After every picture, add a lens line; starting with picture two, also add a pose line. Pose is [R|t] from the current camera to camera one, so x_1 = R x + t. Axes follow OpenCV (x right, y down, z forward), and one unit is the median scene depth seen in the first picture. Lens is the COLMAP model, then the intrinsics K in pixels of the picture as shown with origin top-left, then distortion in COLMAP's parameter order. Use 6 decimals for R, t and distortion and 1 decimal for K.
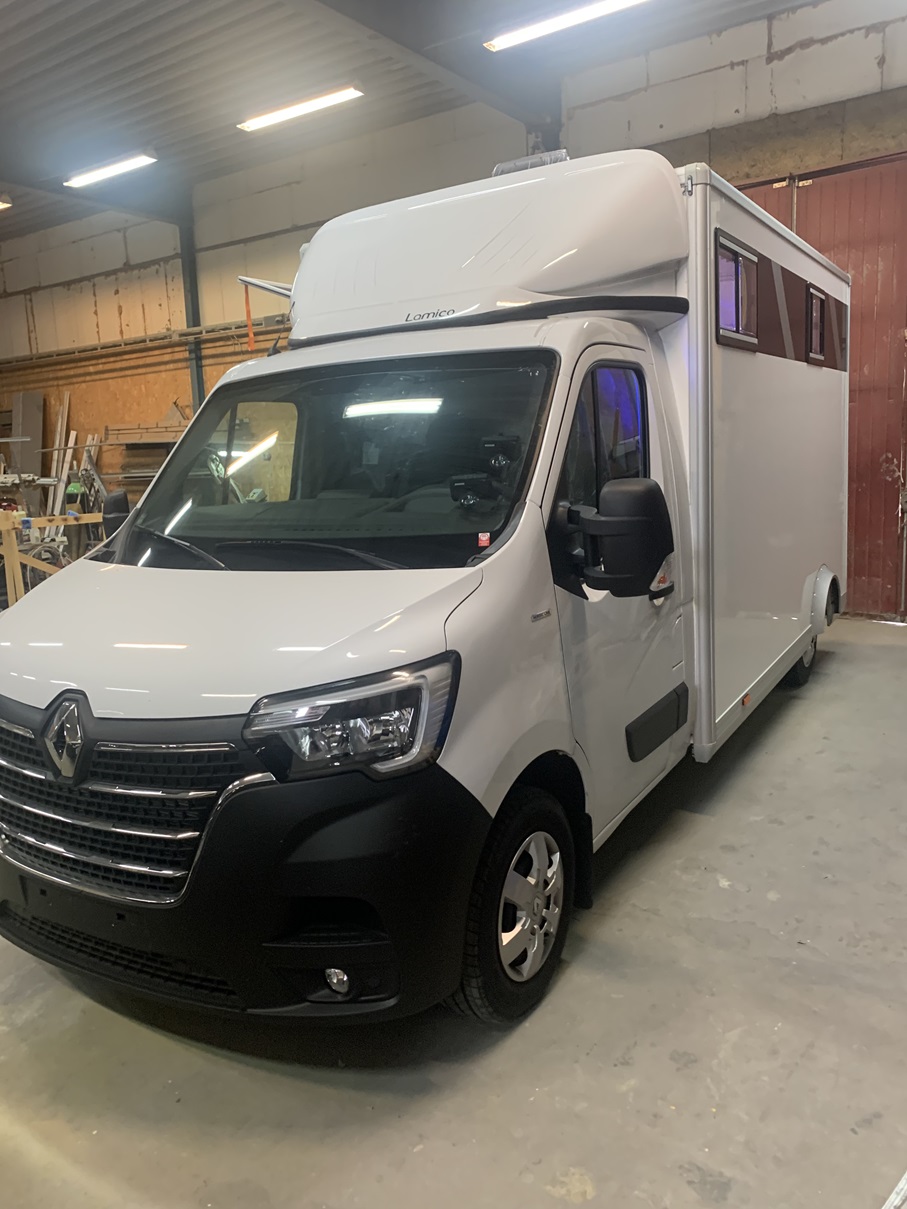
lens RADIAL K [[907.9, 0, 453.5], [0, 907.9, 604.5], [0, 0, 1]] dist [-0.003669, 0.007803]
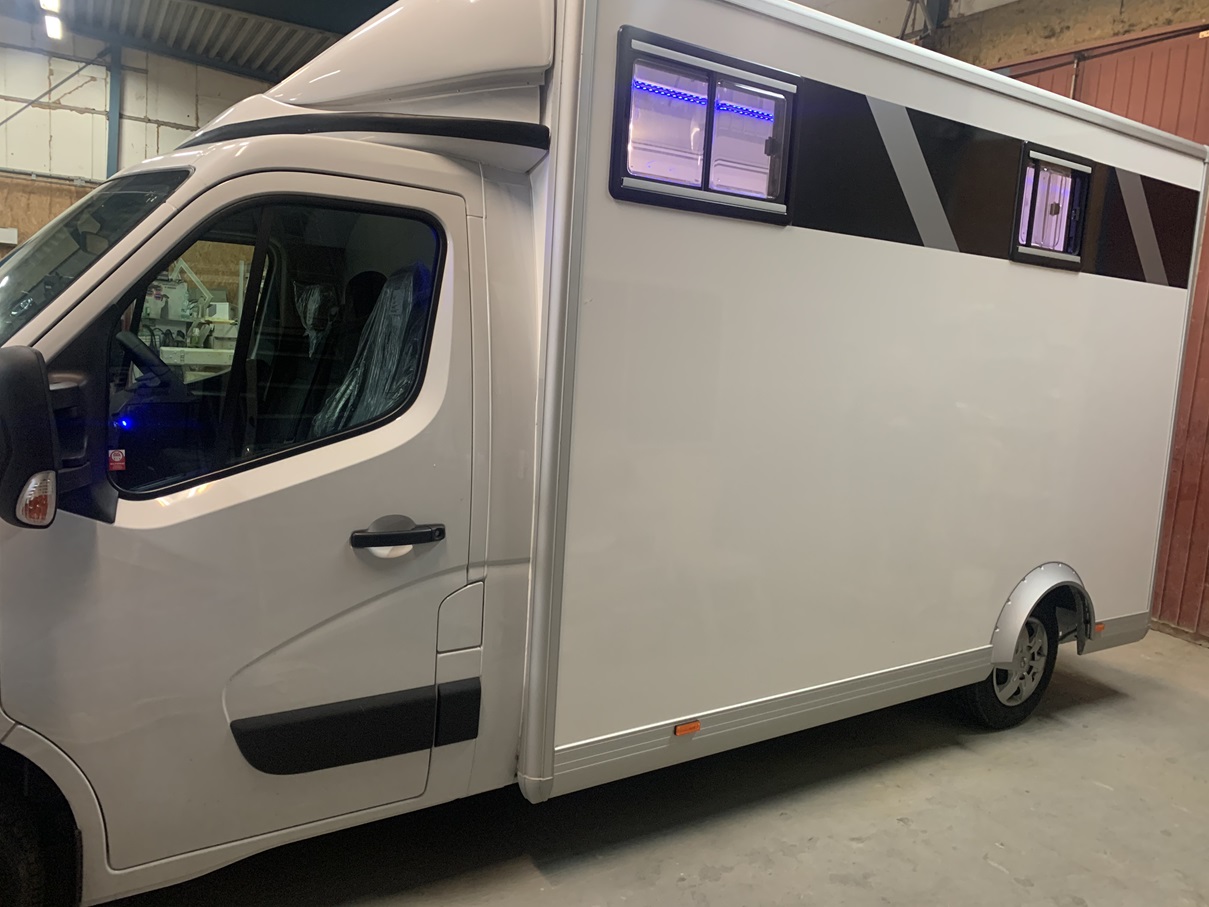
lens RADIAL K [[924.8, 0, 604.5], [0, 924.8, 453.5], [0, 0, 1]] dist [0.037243, -0.078309]
pose [[0.905961, 0.168184, -0.388520, 0.582236], [-0.184094, 0.982901, -0.003793, -0.096456], [0.381239, 0.074960, 0.921432, 0.375169]]
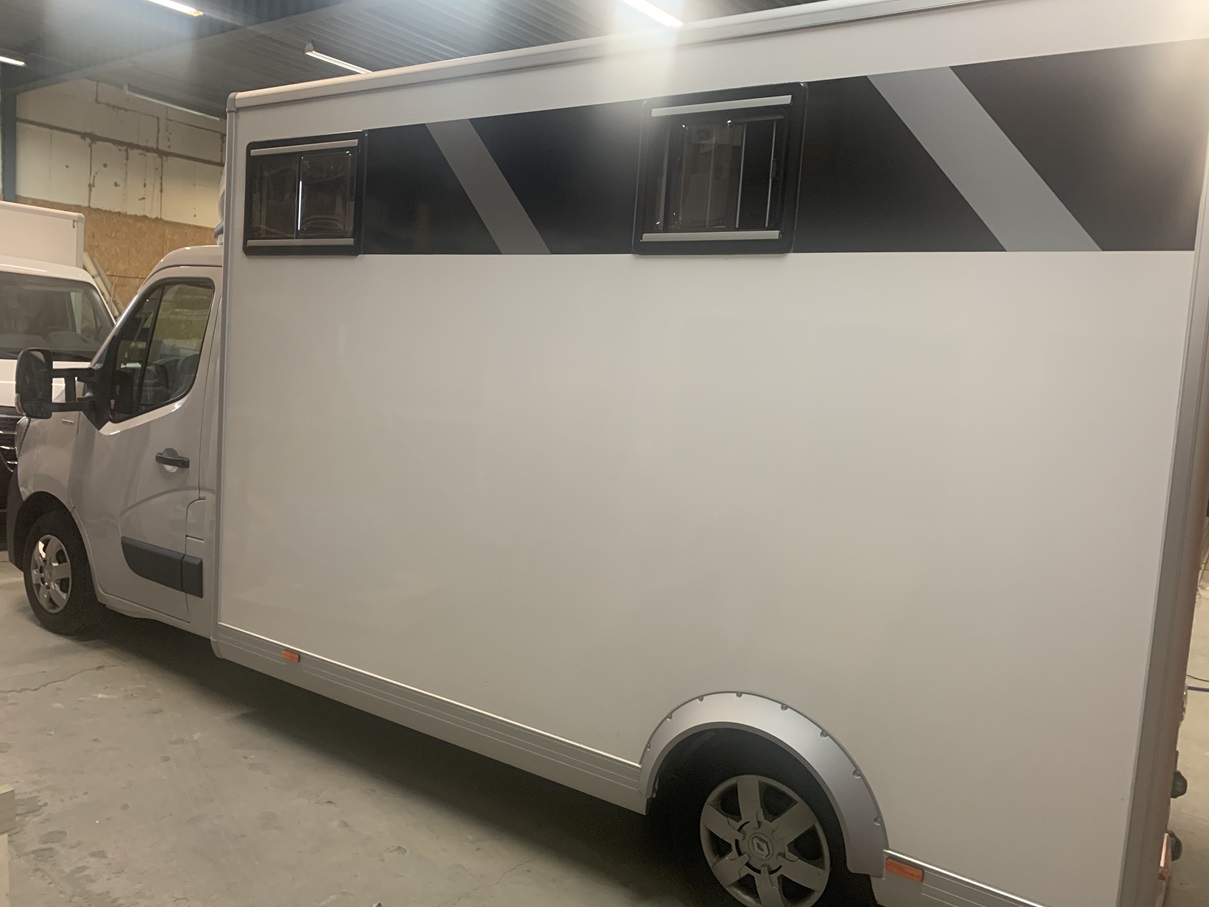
lens RADIAL K [[915.9, 0, 665.3], [0, 915.9, 508.1], [0, 0, 1]] dist [0.004739, -0.001569]
pose [[-0.002130, 0.180533, -0.983567, 1.342006], [-0.260521, 0.949504, 0.174846, -0.318903], [0.965466, 0.256612, 0.045010, 1.473296]]
